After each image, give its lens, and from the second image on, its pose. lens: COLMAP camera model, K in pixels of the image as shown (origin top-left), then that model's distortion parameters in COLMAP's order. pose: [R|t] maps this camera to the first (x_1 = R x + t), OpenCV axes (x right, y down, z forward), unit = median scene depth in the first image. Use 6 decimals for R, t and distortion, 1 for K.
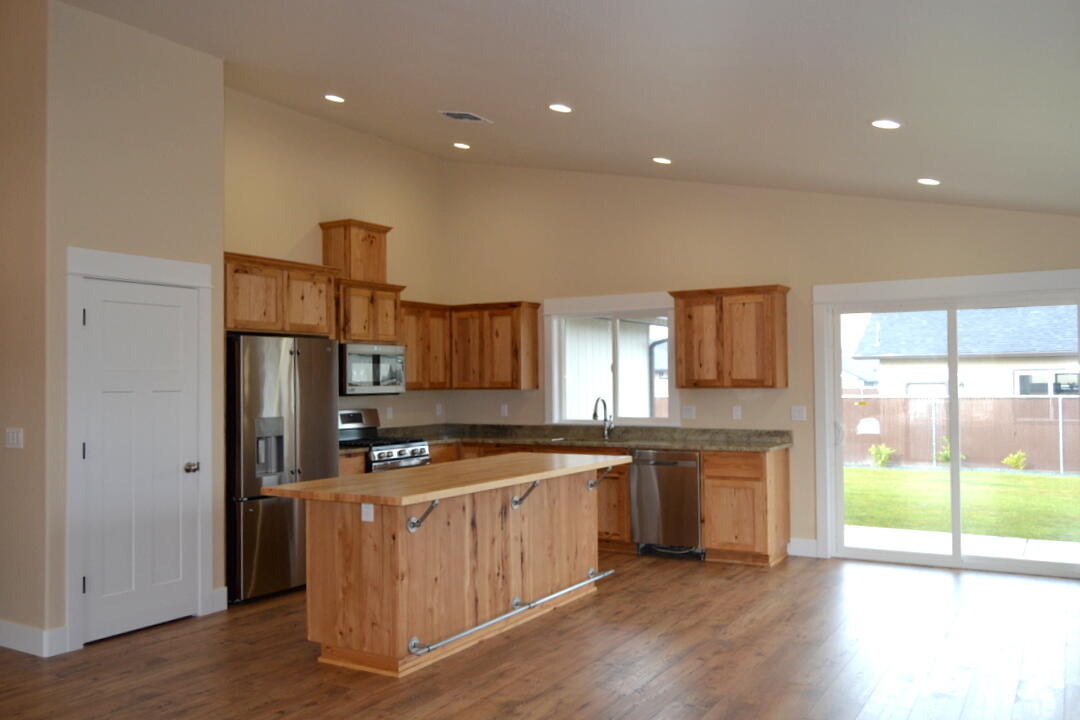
lens RADIAL K [[871.4, 0, 540.0], [0, 871.4, 360.0], [0, 0, 1]] dist [-0.008273, 0.003794]
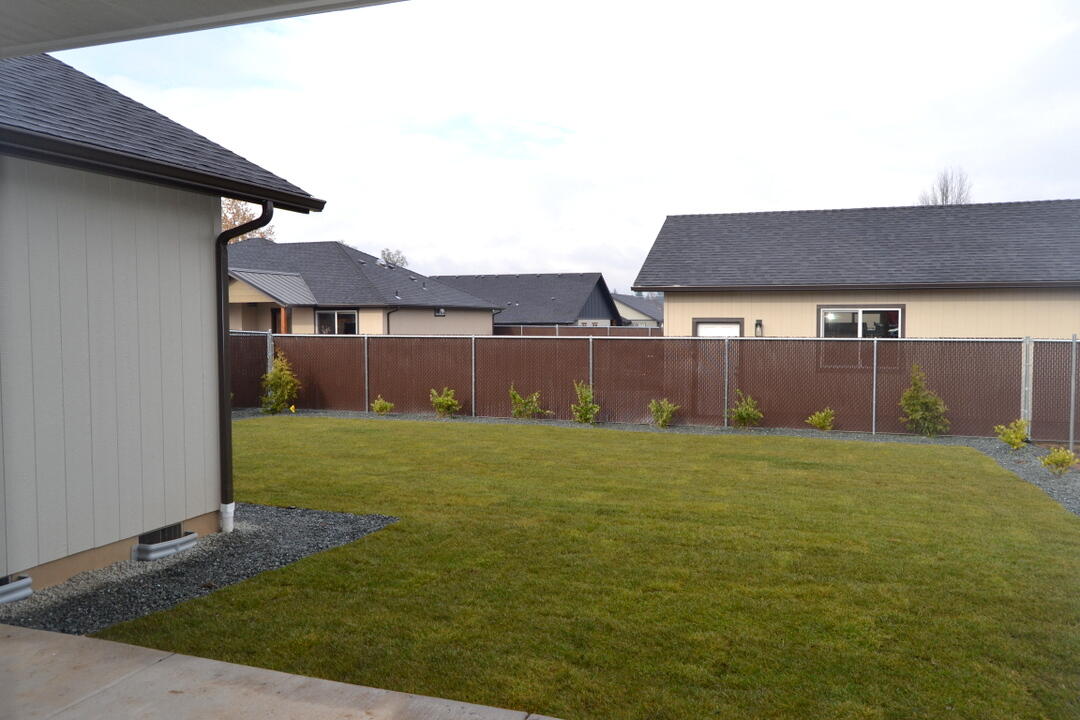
lens RADIAL K [[843.7, 0, 540.0], [0, 843.7, 360.0], [0, 0, 1]] dist [-0.007188, -0.000550]
pose [[0.976265, -0.001409, 0.216573, 0.254710], [-0.013803, 0.997541, 0.068713, 0.023740], [-0.216138, -0.070071, 0.973845, 0.610551]]
